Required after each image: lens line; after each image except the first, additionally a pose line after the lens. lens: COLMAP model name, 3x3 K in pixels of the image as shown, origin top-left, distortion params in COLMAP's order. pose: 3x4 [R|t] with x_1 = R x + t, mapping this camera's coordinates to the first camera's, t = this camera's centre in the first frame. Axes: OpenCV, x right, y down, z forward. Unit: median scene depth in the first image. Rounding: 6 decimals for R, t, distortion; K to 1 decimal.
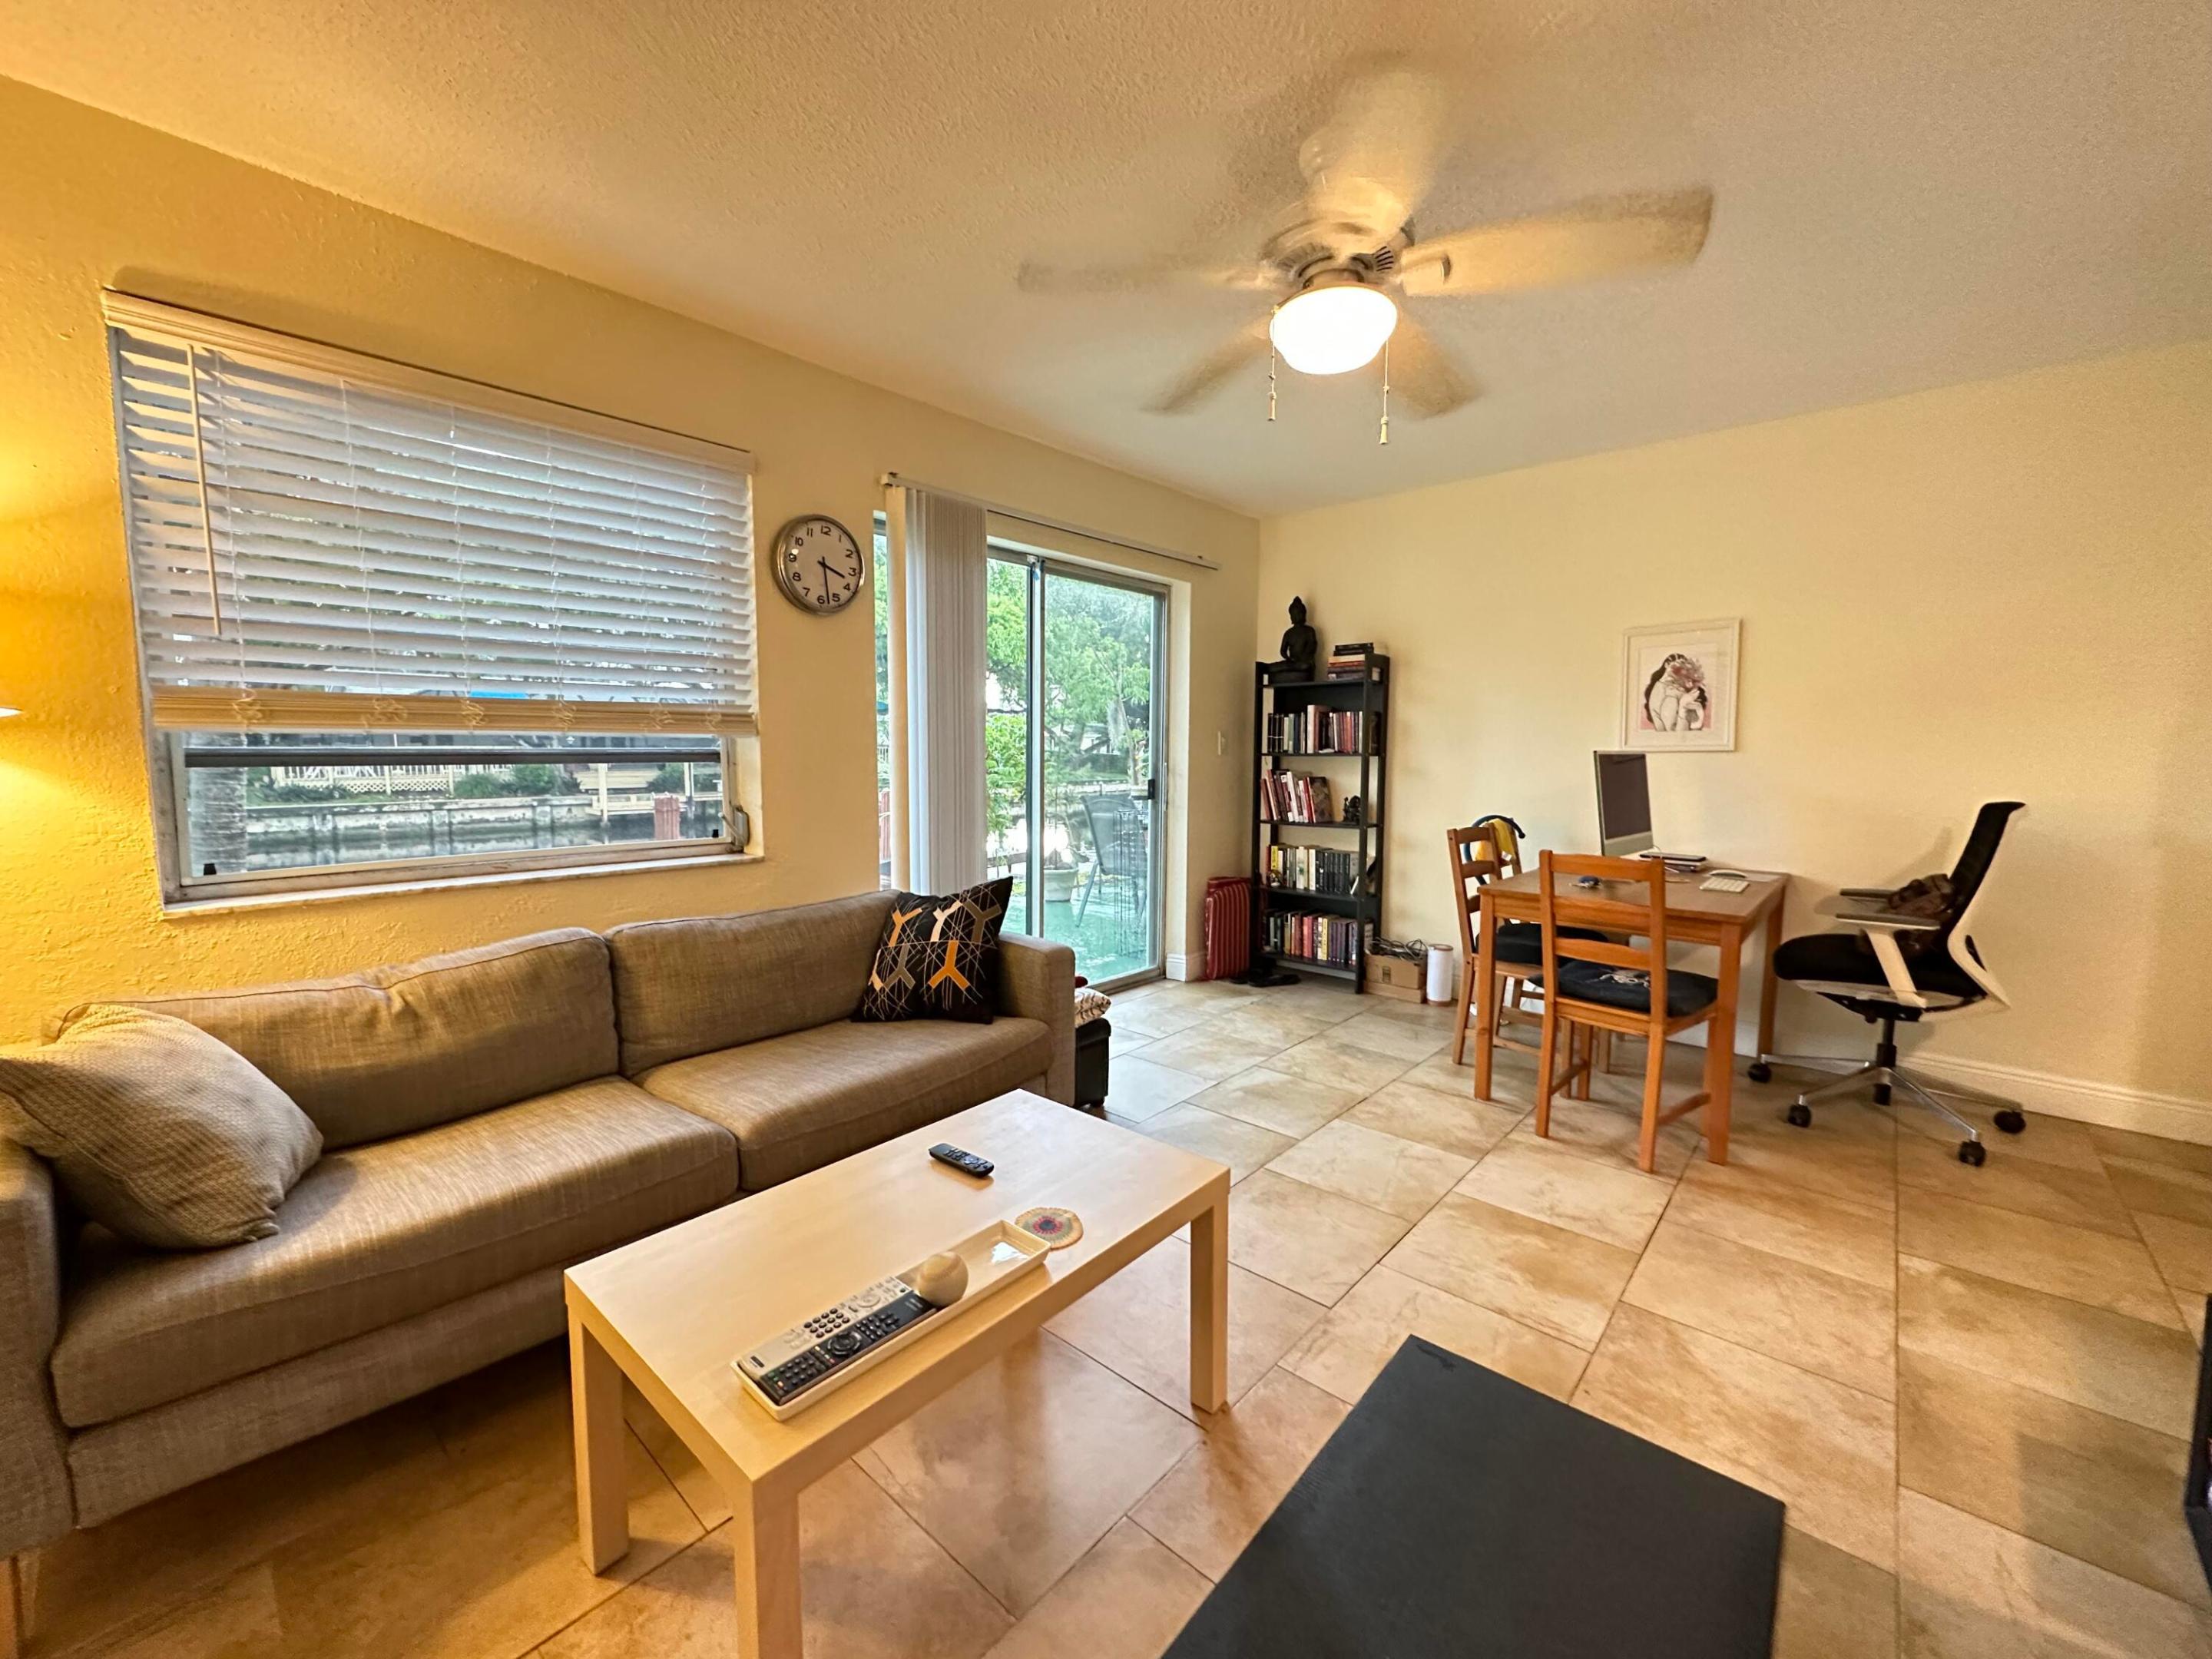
lens RADIAL K [[882.9, 0, 1100.8], [0, 882.9, 821.2], [0, 0, 1]] dist [0.001103, 0.000064]
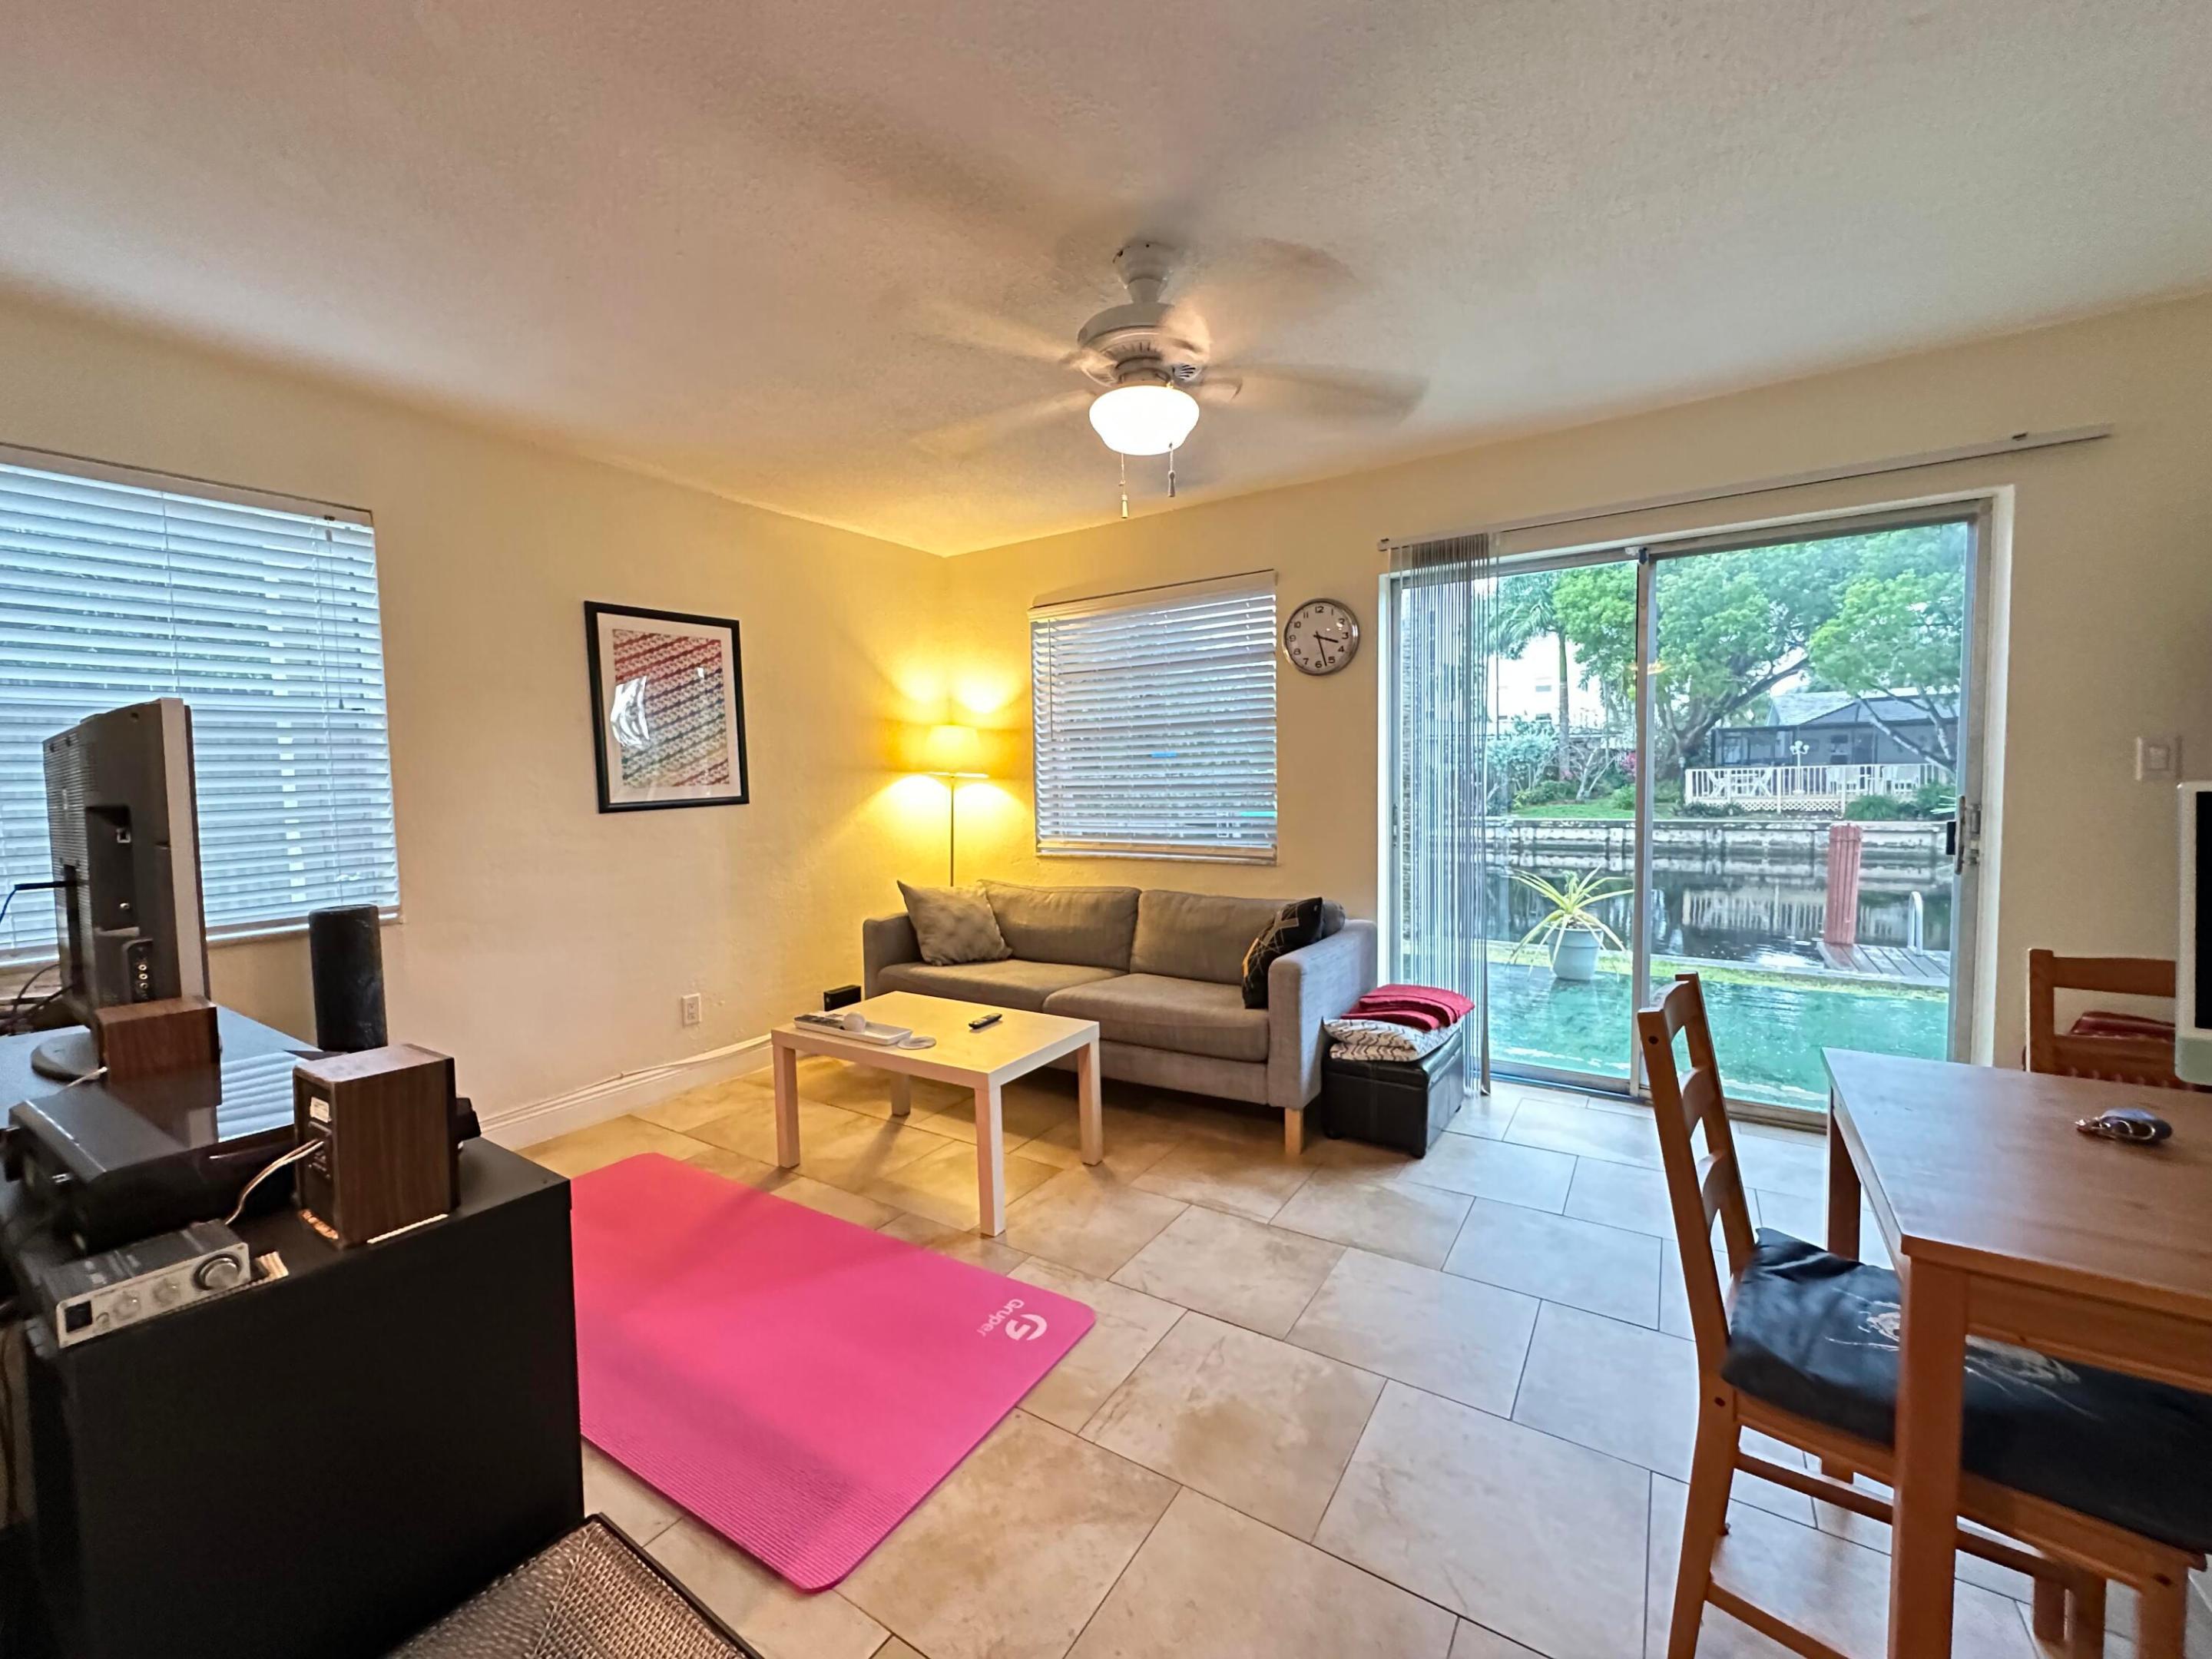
lens RADIAL K [[880.6, 0, 1116.3], [0, 880.6, 824.1], [0, 0, 1]] dist [0.000288, 0.000009]
pose [[0.161562, 0.045396, -0.985818, 0.104066], [-0.062862, 0.997386, 0.035626, -0.005795], [0.984858, 0.056215, 0.163993, 0.060870]]
